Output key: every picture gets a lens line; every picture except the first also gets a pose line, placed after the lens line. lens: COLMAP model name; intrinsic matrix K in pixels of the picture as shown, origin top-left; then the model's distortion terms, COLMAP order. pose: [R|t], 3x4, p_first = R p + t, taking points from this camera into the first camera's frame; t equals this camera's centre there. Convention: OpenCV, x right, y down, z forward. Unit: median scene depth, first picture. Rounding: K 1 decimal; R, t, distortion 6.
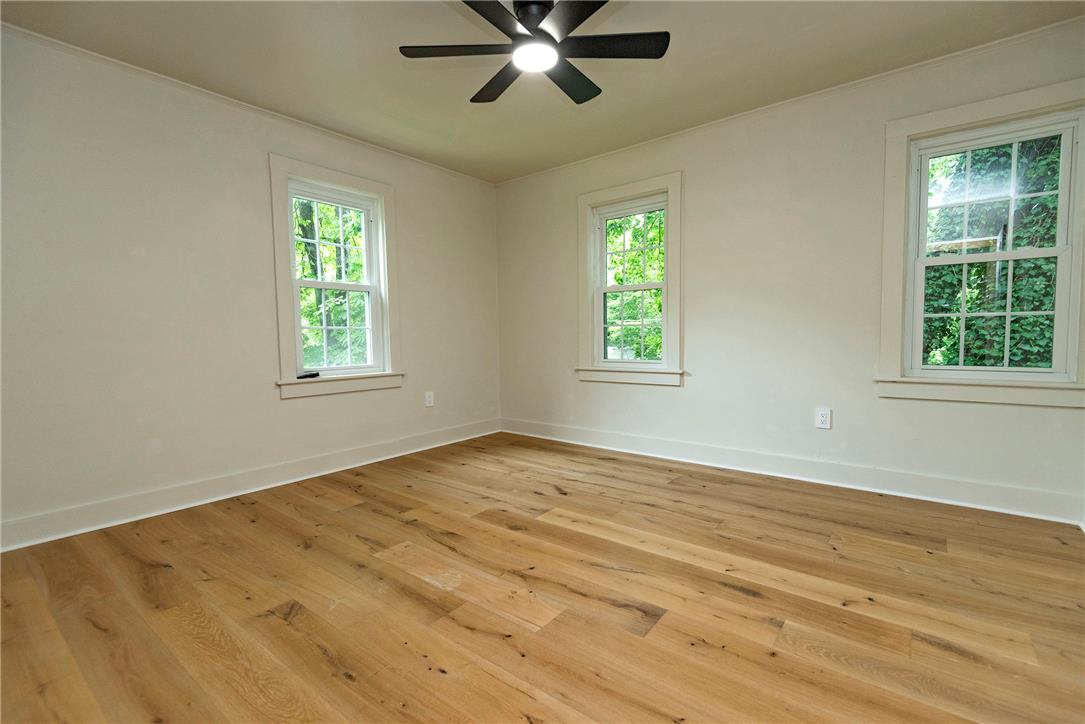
lens RADIAL K [[489.2, 0, 546.8], [0, 489.2, 364.9], [0, 0, 1]] dist [0.029465, -0.014590]
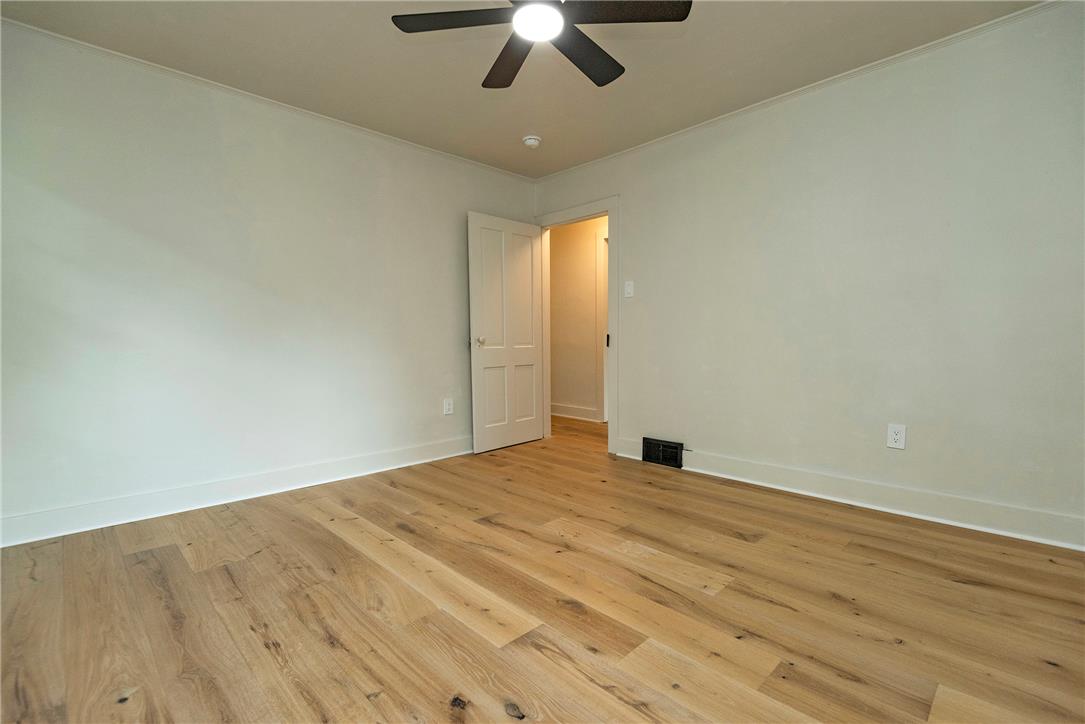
lens RADIAL K [[489.2, 0, 546.8], [0, 489.2, 364.9], [0, 0, 1]] dist [0.029465, -0.014590]
pose [[-0.991850, 0.014307, 0.126606, -0.136439], [0.029202, 0.992751, 0.116590, -0.108401], [-0.124020, 0.119337, -0.985078, 1.873070]]
